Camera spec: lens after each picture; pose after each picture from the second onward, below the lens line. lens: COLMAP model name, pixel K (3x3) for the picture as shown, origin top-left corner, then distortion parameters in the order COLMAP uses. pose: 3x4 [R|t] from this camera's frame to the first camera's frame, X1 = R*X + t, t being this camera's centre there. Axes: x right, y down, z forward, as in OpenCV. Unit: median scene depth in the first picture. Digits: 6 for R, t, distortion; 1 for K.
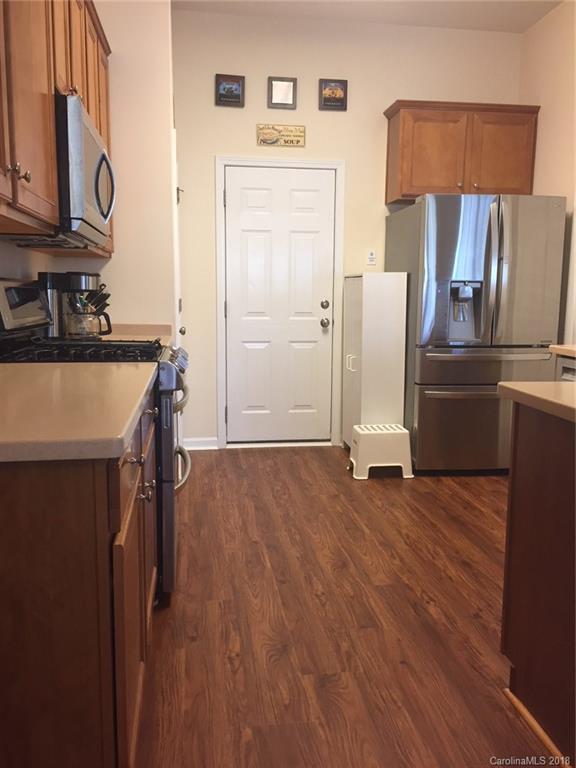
lens RADIAL K [[655.2, 0, 288.0], [0, 655.2, 384.0], [0, 0, 1]] dist [0.082701, -0.111462]
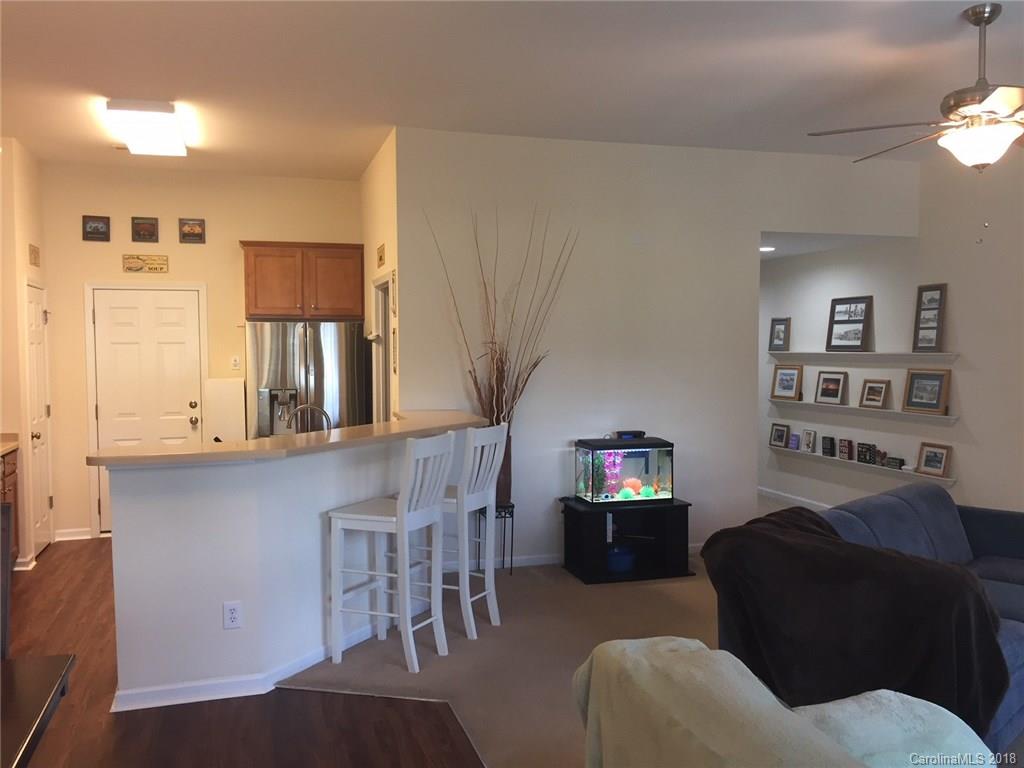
lens RADIAL K [[873.6, 0, 512.0], [0, 873.6, 384.0], [0, 0, 1]] dist [0.082701, -0.111462]
pose [[0.988005, -0.020617, 0.153037, 0.427146], [0.034621, 0.995393, -0.089411, -0.001270], [-0.150489, 0.093636, 0.984167, -0.683335]]
